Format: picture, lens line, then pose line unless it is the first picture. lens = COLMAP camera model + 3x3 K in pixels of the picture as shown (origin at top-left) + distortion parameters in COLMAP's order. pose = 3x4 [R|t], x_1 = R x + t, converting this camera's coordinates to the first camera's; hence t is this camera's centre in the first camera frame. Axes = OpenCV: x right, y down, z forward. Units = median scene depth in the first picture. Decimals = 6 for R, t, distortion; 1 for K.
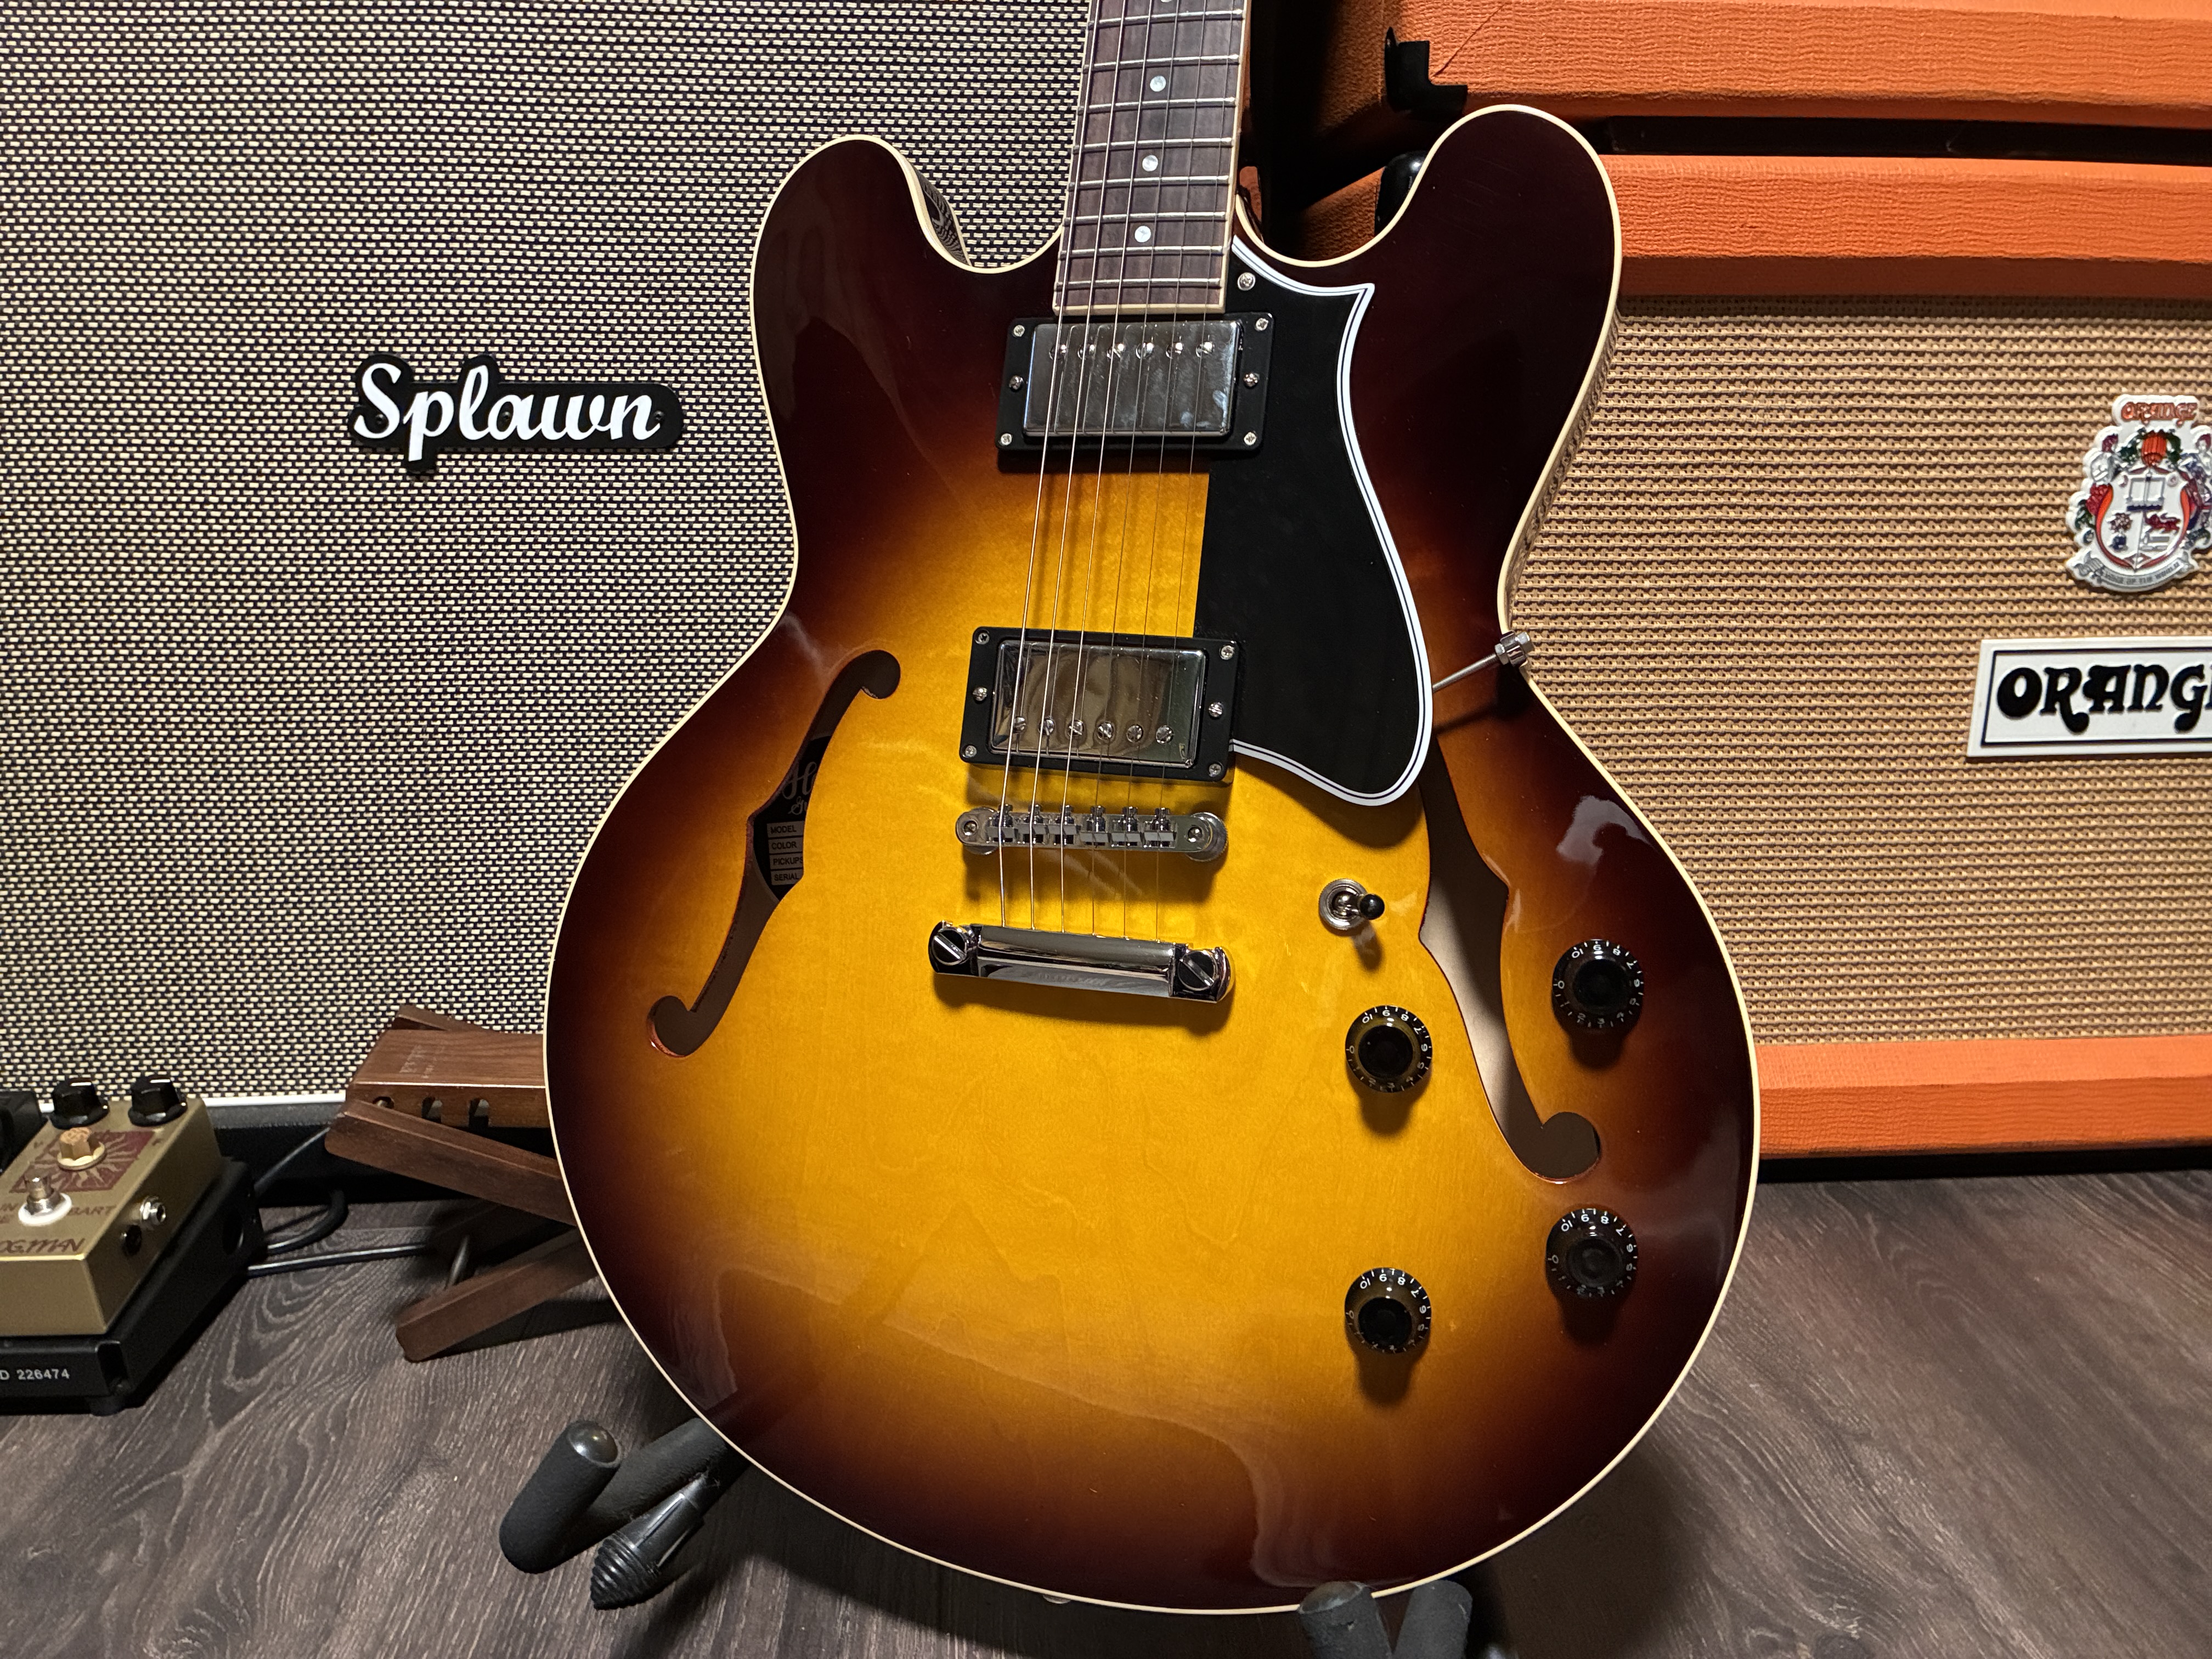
lens RADIAL K [[1659.6, 0, 1063.4], [0, 1659.6, 793.7], [0, 0, 1]] dist [0.059949, -0.087087]
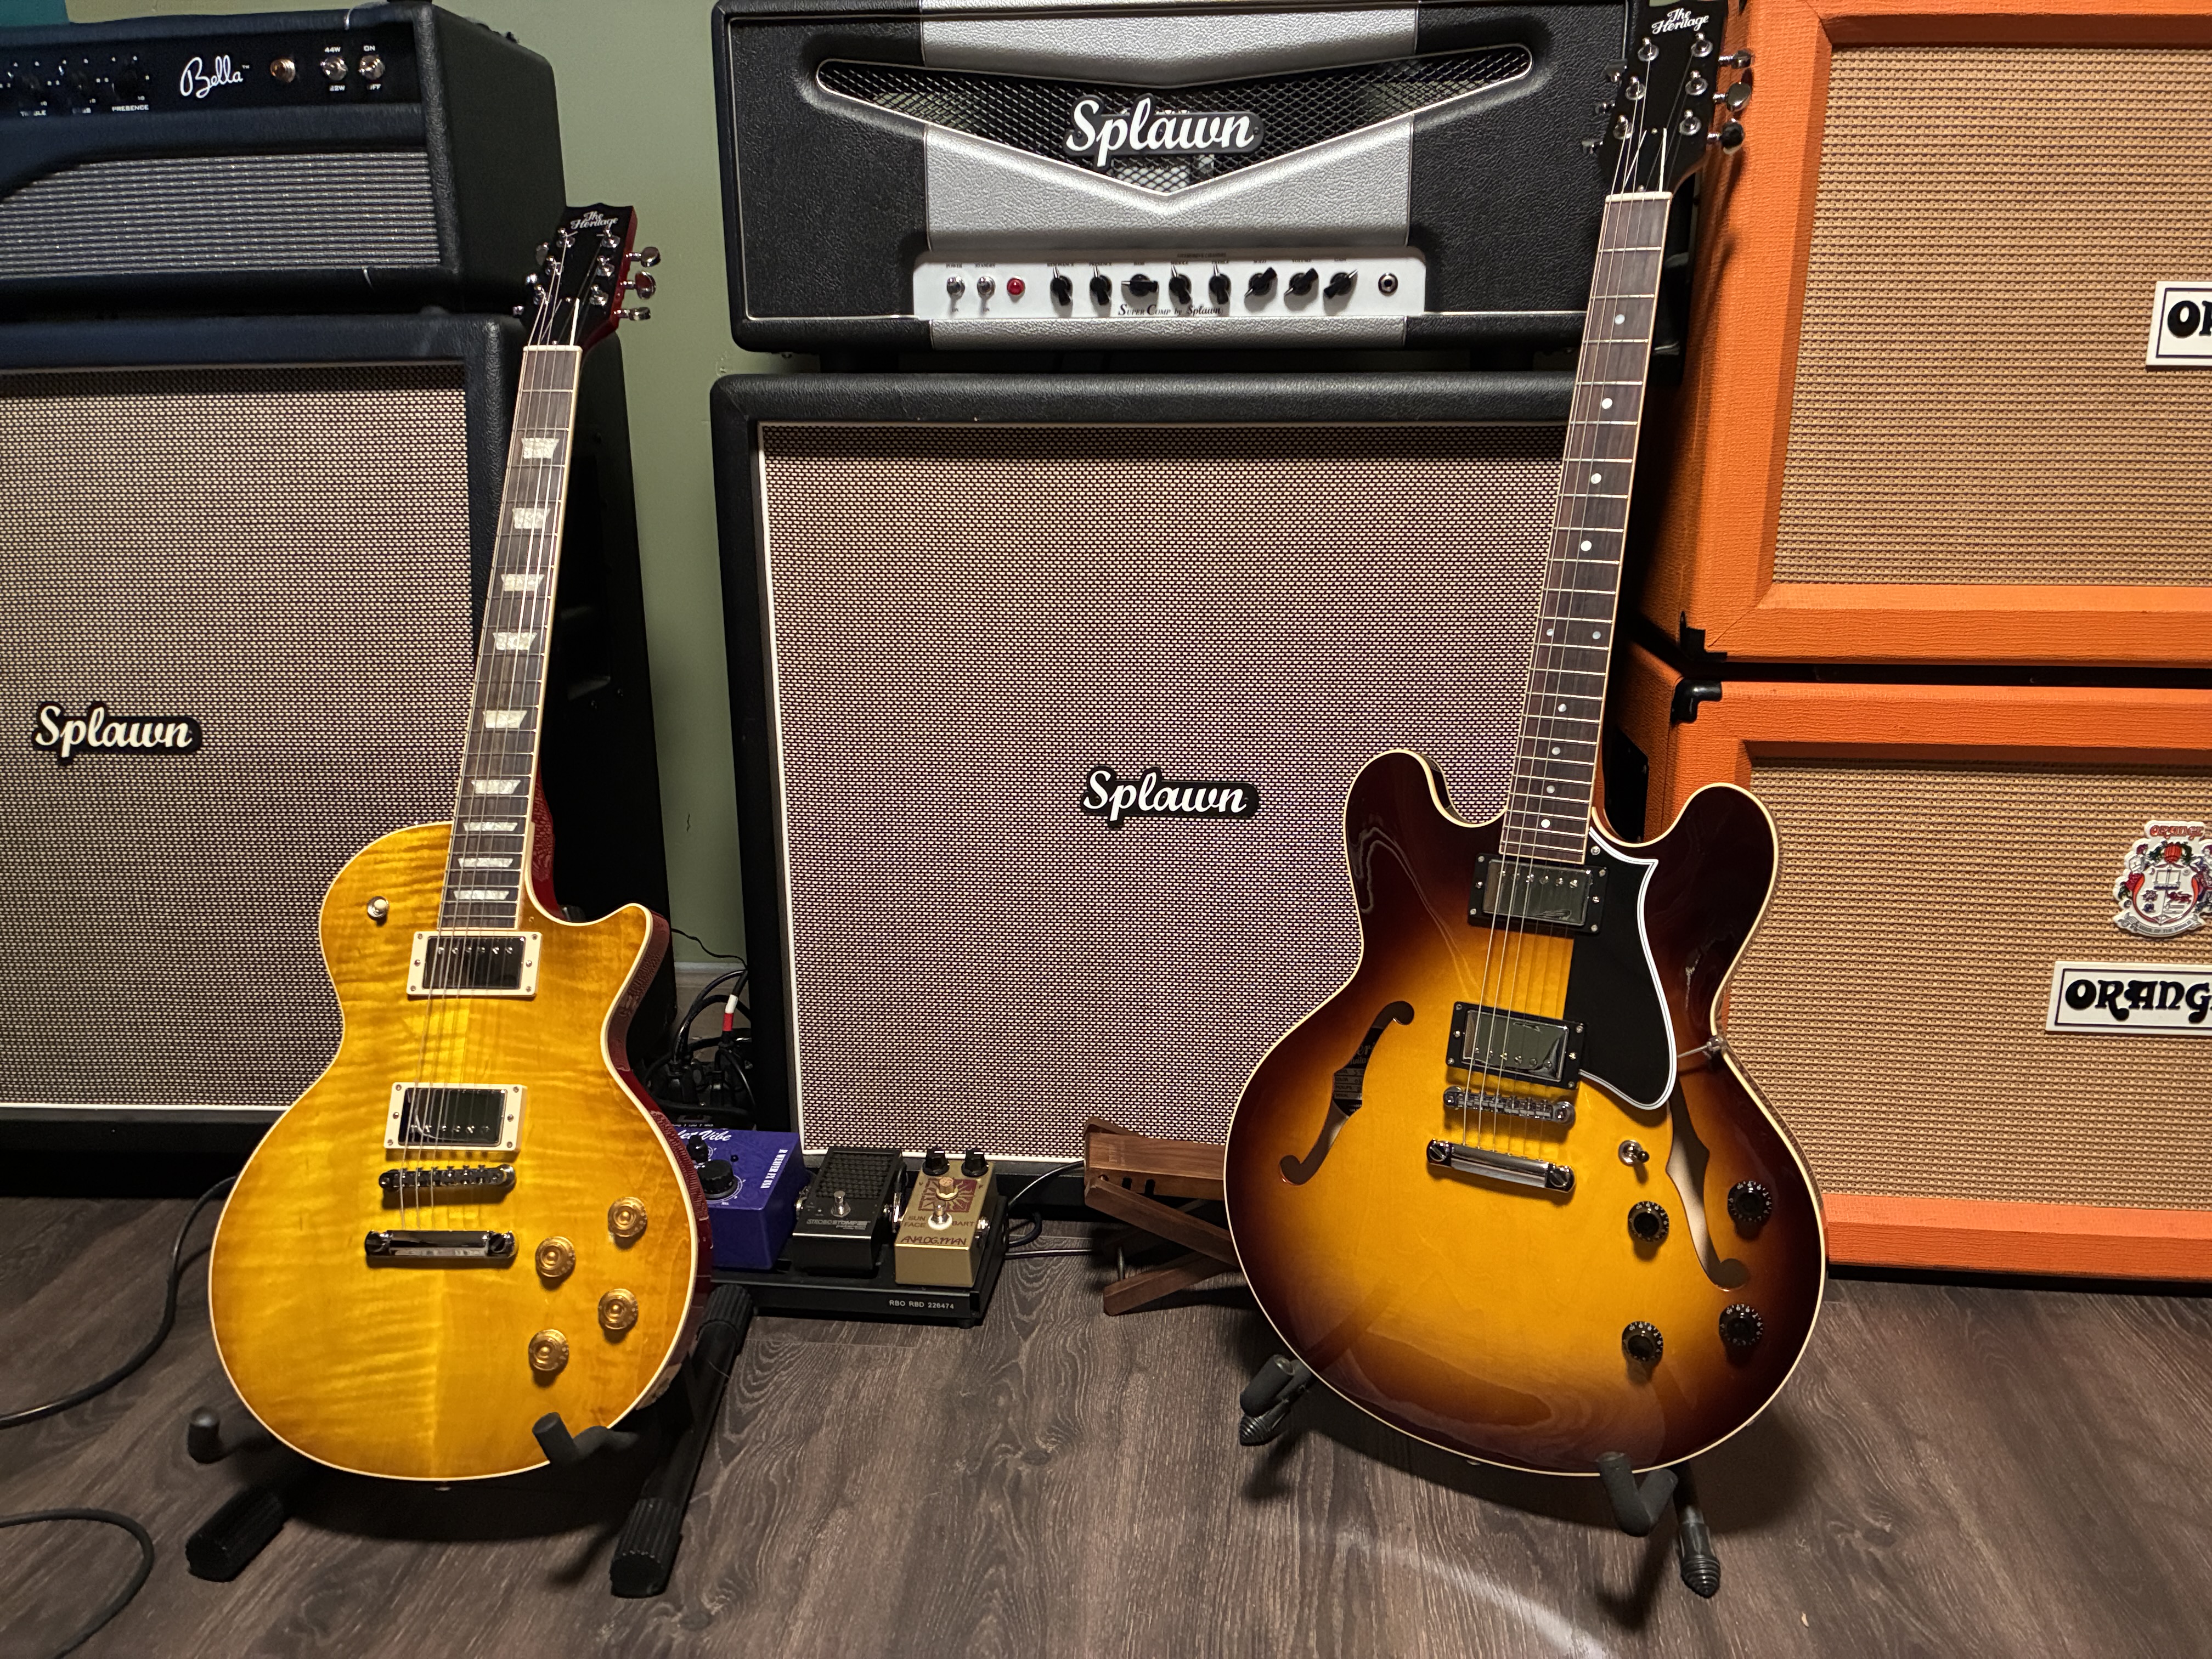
lens RADIAL K [[1659.6, 0, 1091.4], [0, 1659.6, 798.3], [0, 0, 1]] dist [0.059949, -0.087087]
pose [[0.986285, 0.044952, -0.158814, -0.166318], [-0.043065, 0.998955, 0.015306, -0.333796], [0.159336, -0.008257, 0.987190, -1.053035]]
